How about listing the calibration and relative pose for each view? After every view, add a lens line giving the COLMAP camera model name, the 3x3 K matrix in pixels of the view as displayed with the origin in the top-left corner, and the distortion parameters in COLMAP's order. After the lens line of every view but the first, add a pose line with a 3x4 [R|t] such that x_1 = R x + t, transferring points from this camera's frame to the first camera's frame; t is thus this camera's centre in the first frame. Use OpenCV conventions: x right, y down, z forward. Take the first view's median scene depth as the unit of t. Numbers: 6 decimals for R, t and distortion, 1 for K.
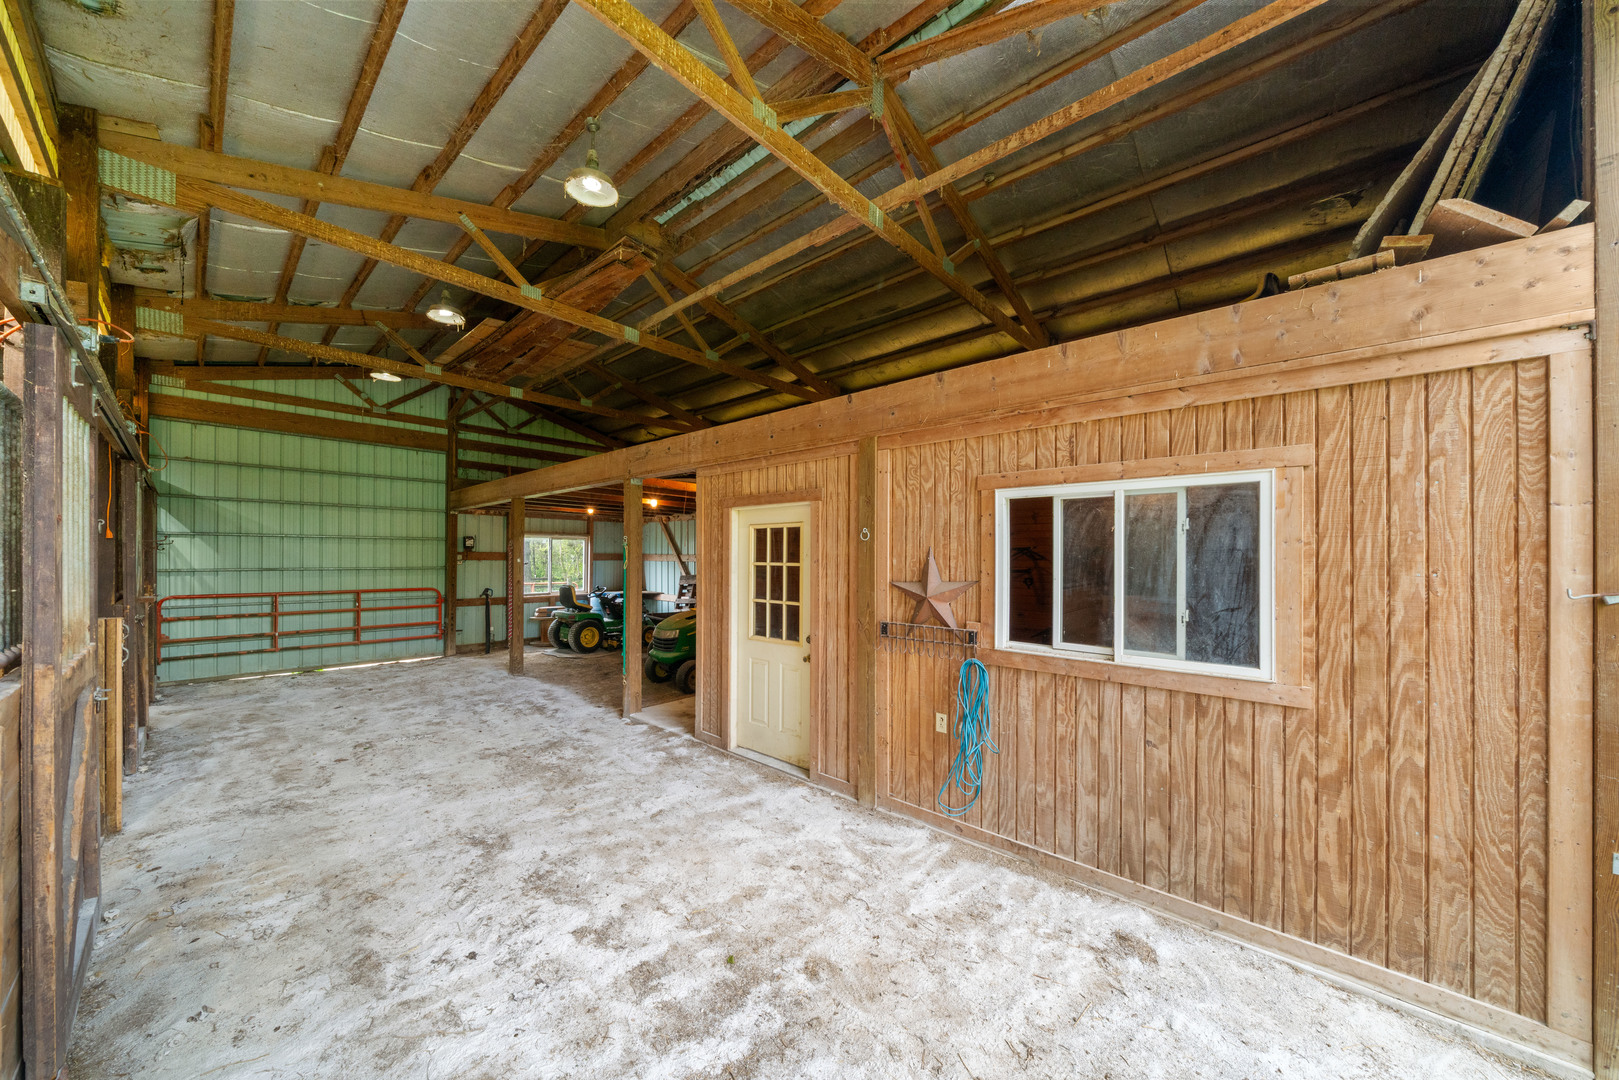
lens RADIAL K [[536.3, 0, 812.8], [0, 536.3, 550.0], [0, 0, 1]] dist [0.000246, -0.000013]
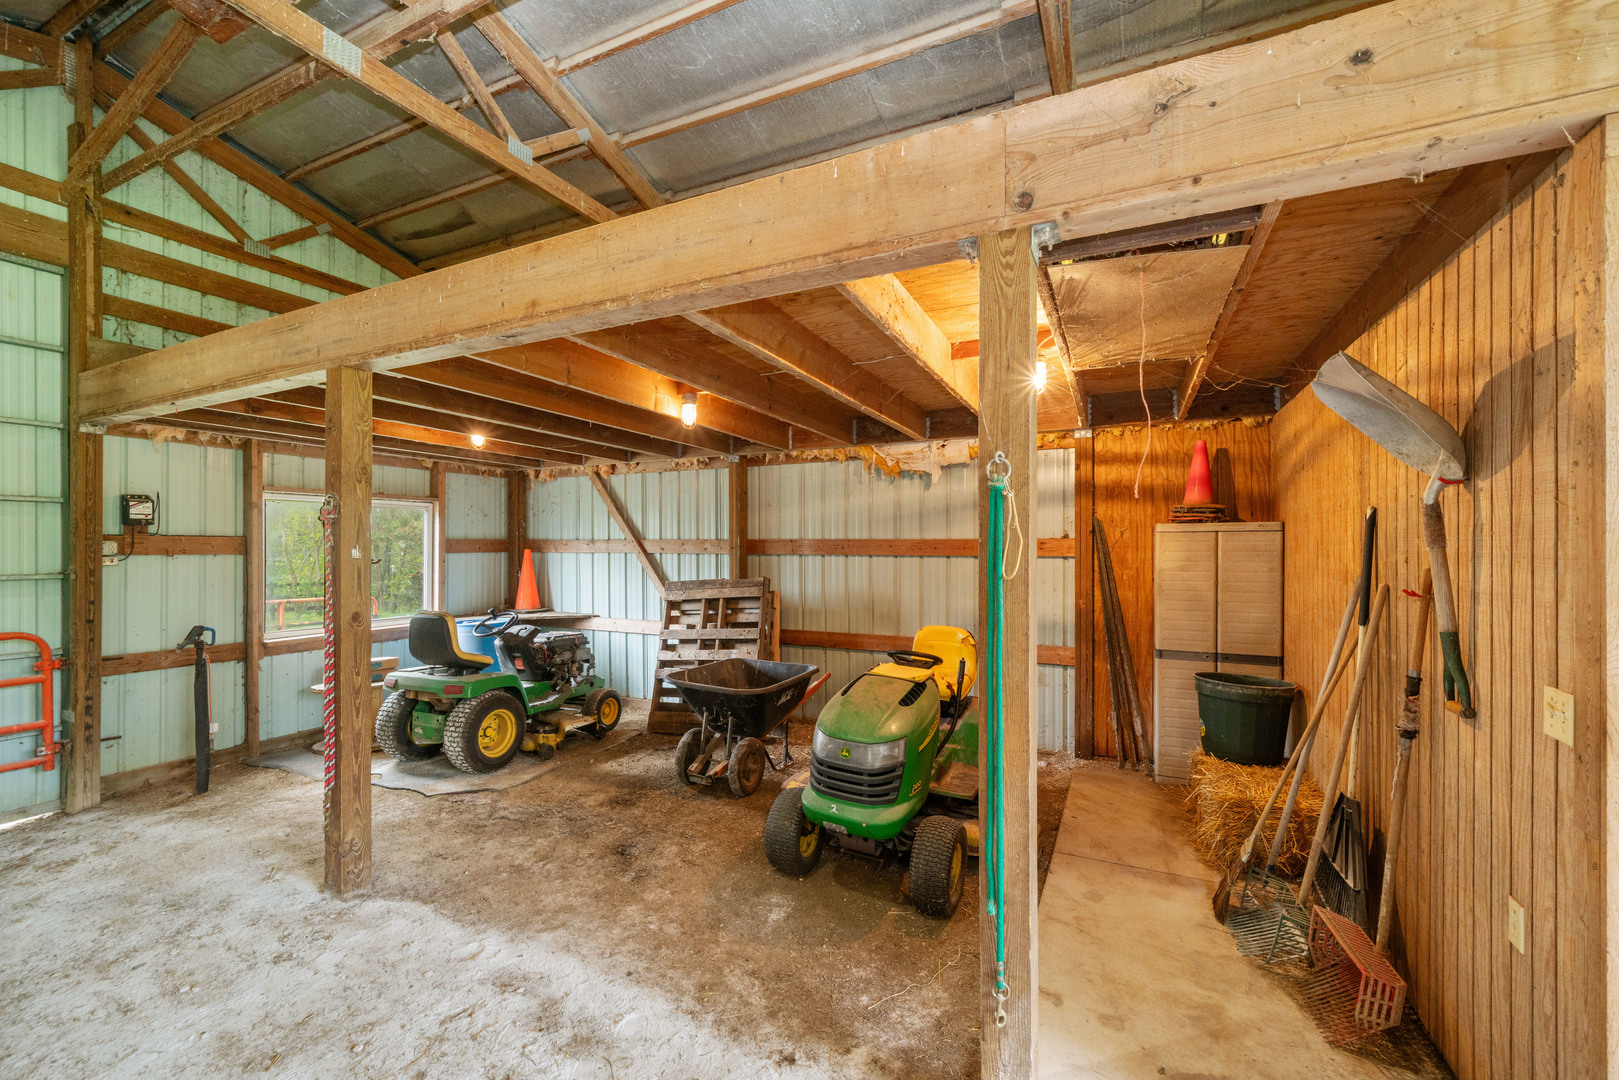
lens RADIAL K [[653.7, 0, 802.2], [0, 653.7, 540.7], [0, 0, 1]] dist [0.002462, 0.000592]
pose [[0.965227, -0.004913, 0.261368, -0.299776], [0.003470, 0.999976, 0.005982, 0.007484], [-0.261391, -0.004867, 0.965221, 0.412872]]
